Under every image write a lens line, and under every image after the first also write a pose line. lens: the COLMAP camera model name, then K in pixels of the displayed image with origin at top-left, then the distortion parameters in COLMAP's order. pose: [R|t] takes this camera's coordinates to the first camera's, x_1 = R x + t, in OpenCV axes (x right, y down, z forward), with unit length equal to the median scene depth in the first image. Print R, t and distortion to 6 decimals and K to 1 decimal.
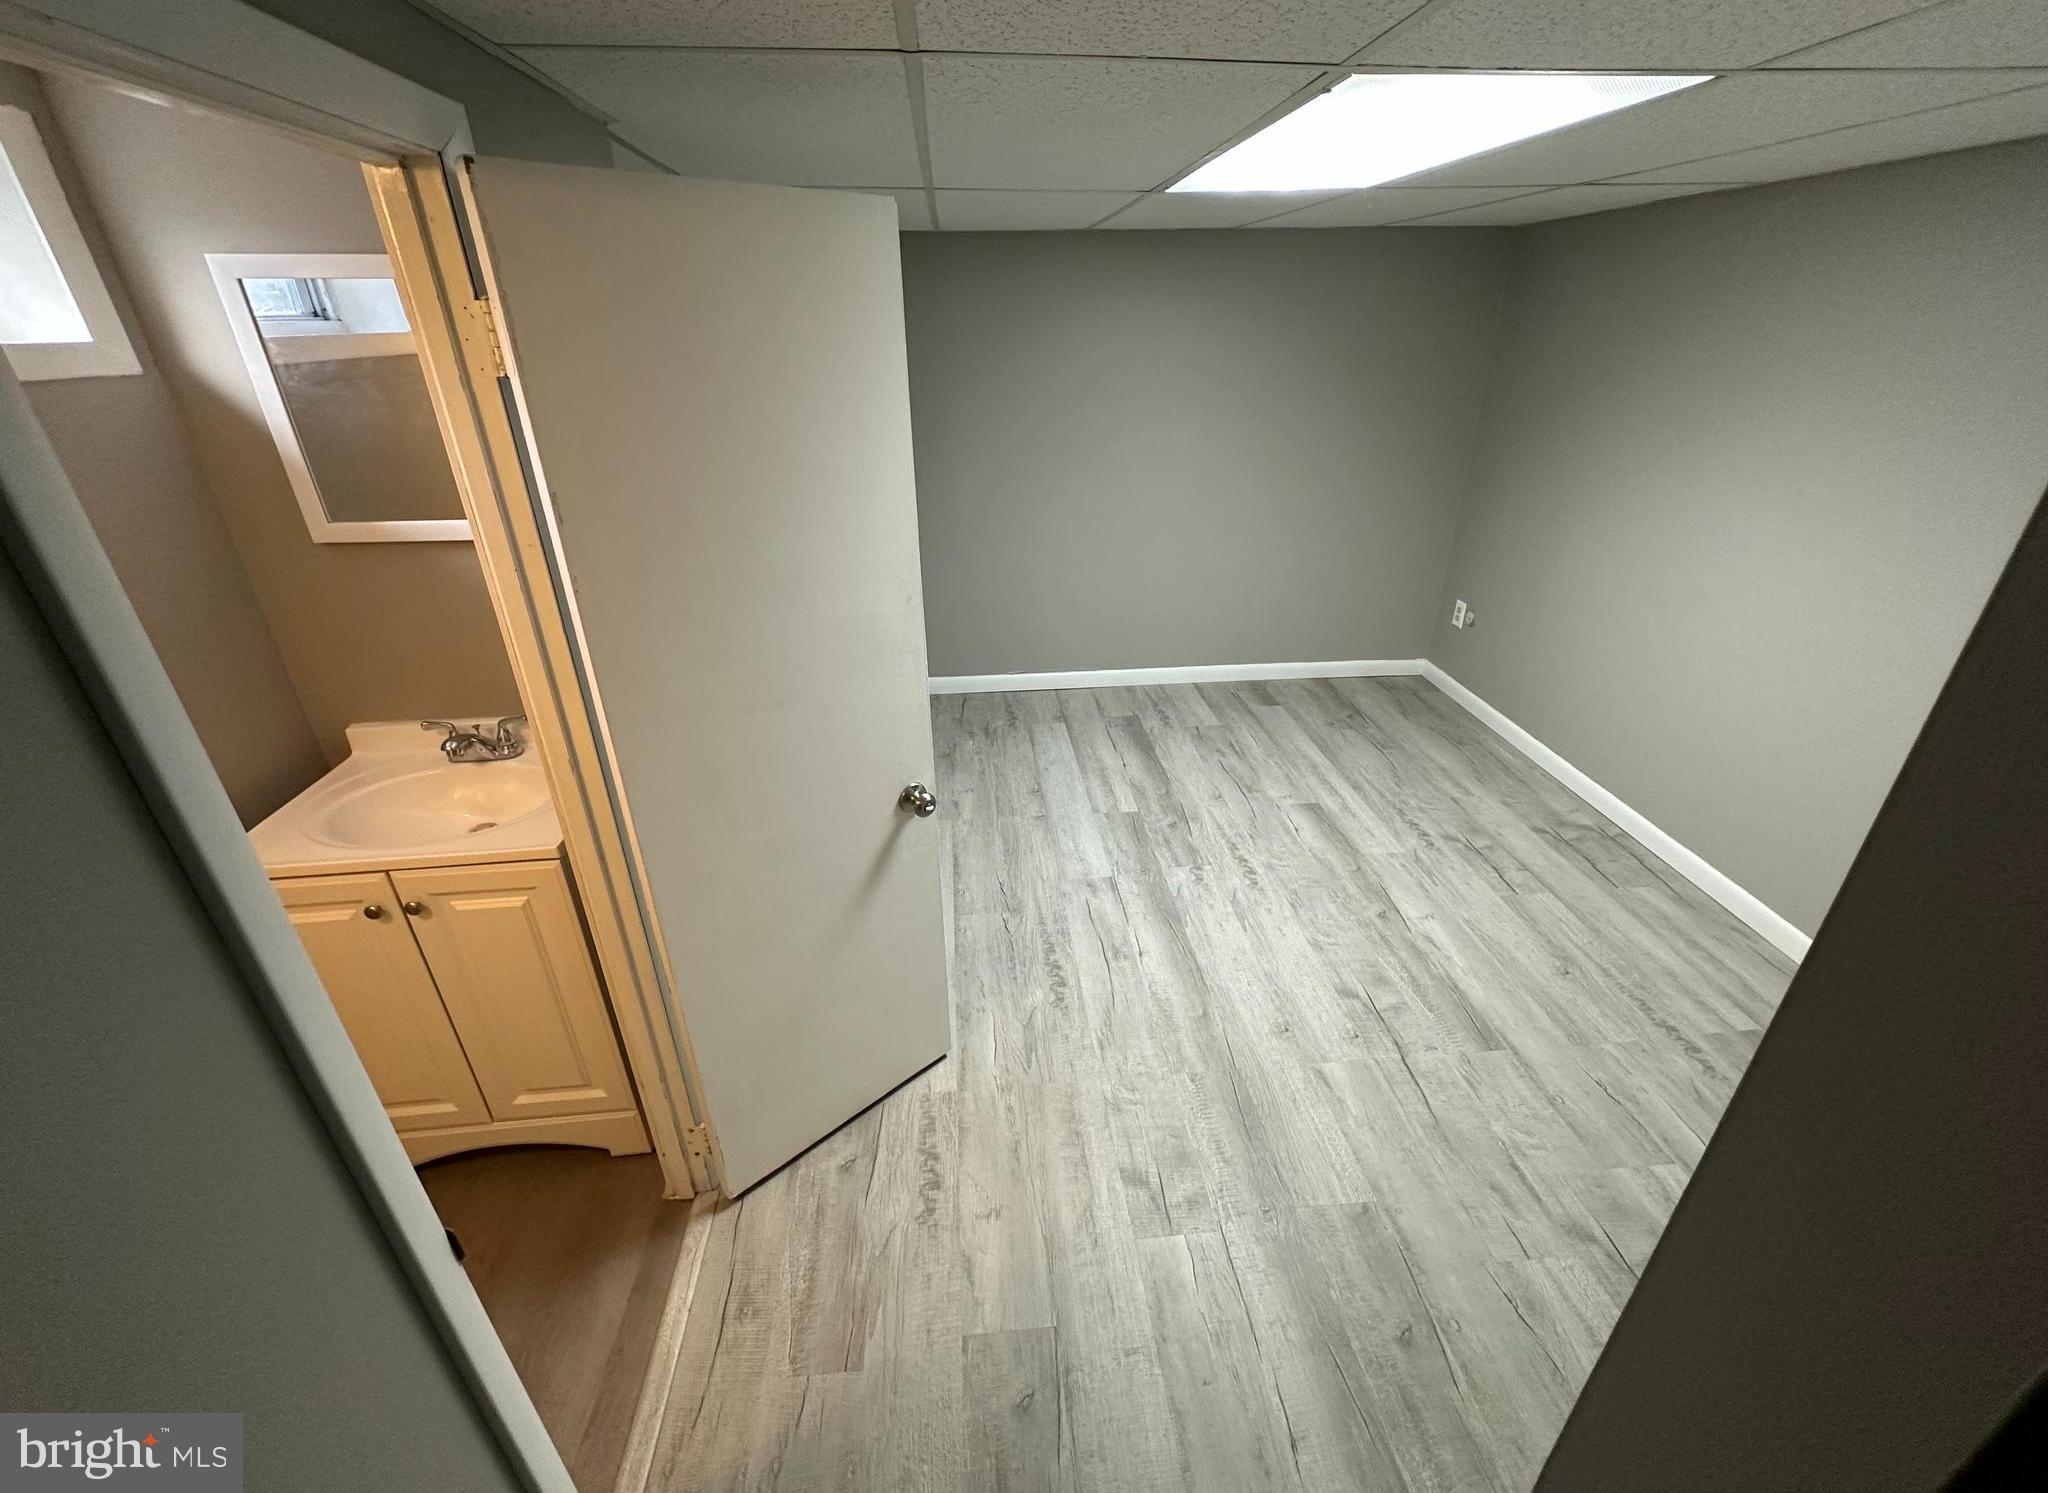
lens RADIAL K [[798.2, 0, 1024.0], [0, 798.2, 709.9], [0, 0, 1]] dist [0.002316, -0.000009]
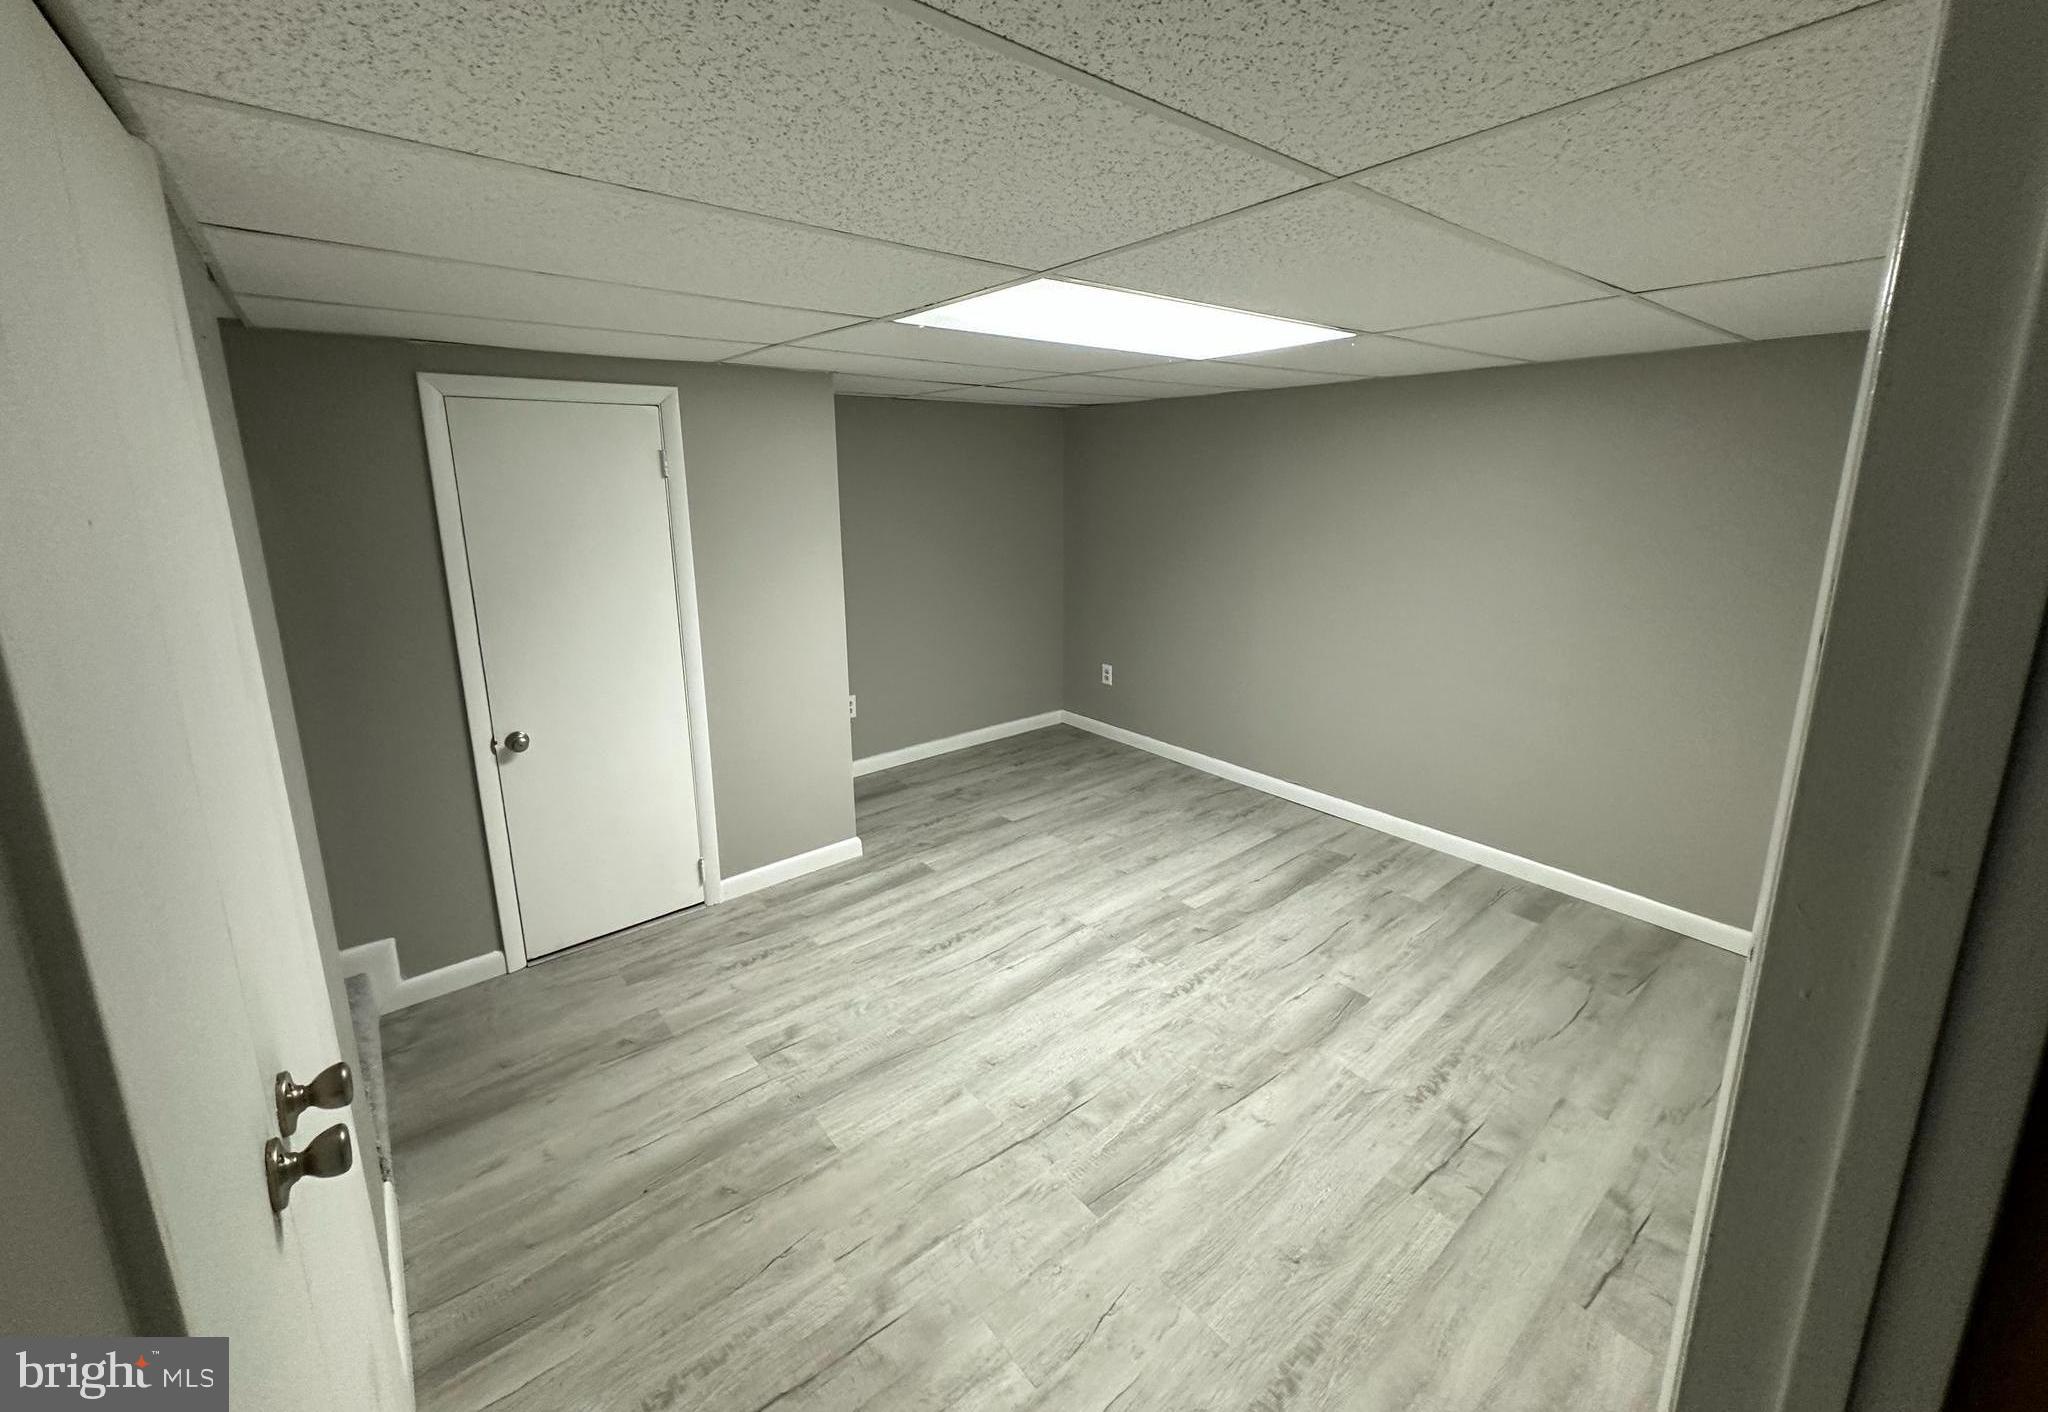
lens RADIAL K [[840.6, 0, 1024.0], [0, 840.6, 706.0], [0, 0, 1]] dist [-0.002000, -0.000167]
pose [[0.558107, 0.230099, -0.797227, 0.904486], [-0.364221, 0.931210, 0.013793, -0.042703], [0.745560, 0.282669, 0.603522, 0.212188]]
